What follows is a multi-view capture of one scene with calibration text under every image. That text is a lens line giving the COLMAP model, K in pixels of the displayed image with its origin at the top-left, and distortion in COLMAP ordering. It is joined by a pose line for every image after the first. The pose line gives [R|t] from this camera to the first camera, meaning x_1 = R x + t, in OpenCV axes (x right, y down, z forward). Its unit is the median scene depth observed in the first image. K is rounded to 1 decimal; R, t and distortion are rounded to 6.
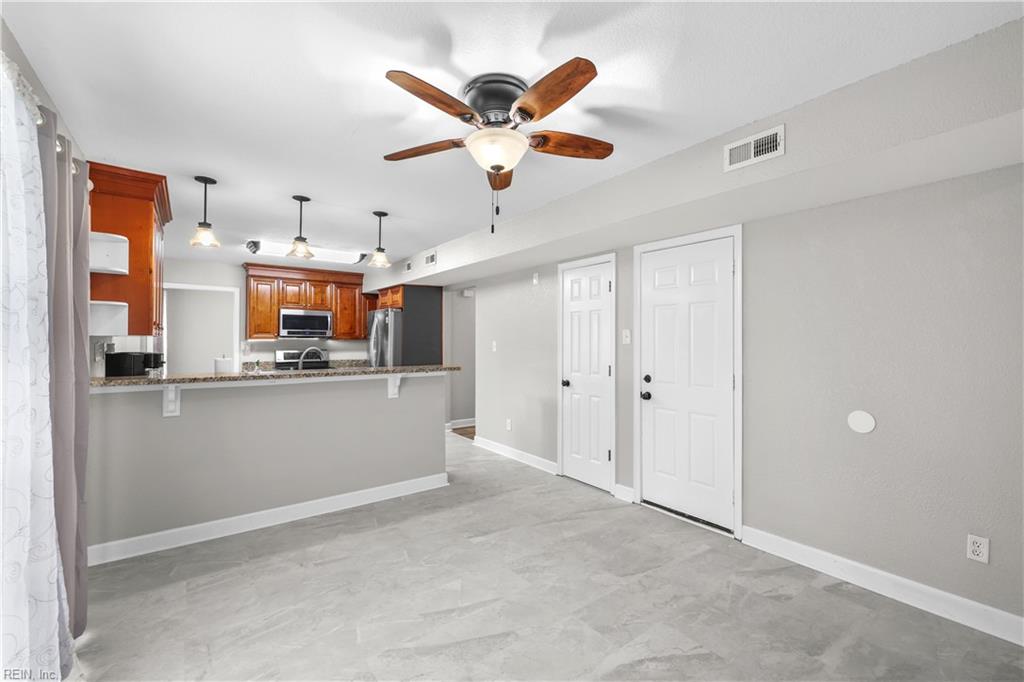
lens RADIAL K [[434.0, 0, 514.6], [0, 434.0, 340.1], [0, 0, 1]] dist [-0.002598, 0.000800]
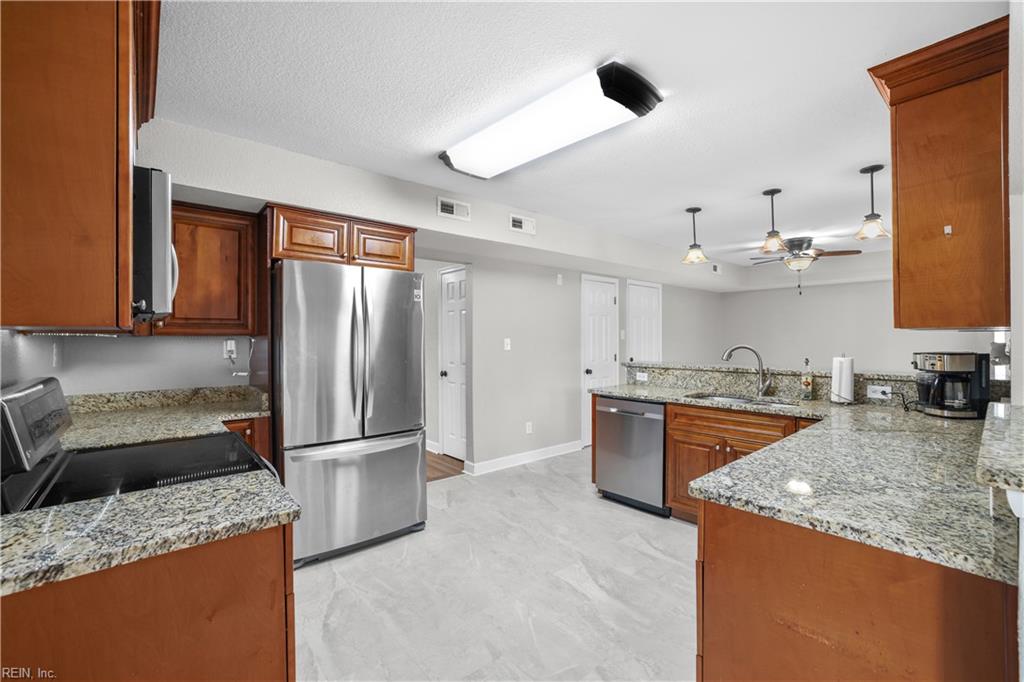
lens RADIAL K [[434.0, 0, 514.5], [0, 434.0, 342.1], [0, 0, 1]] dist [-0.002598, 0.000800]
pose [[-0.053854, -0.008162, 0.998515, -1.061875], [0.001592, 0.999965, 0.008260, 0.003737], [-0.998548, 0.002035, -0.053839, 1.217350]]
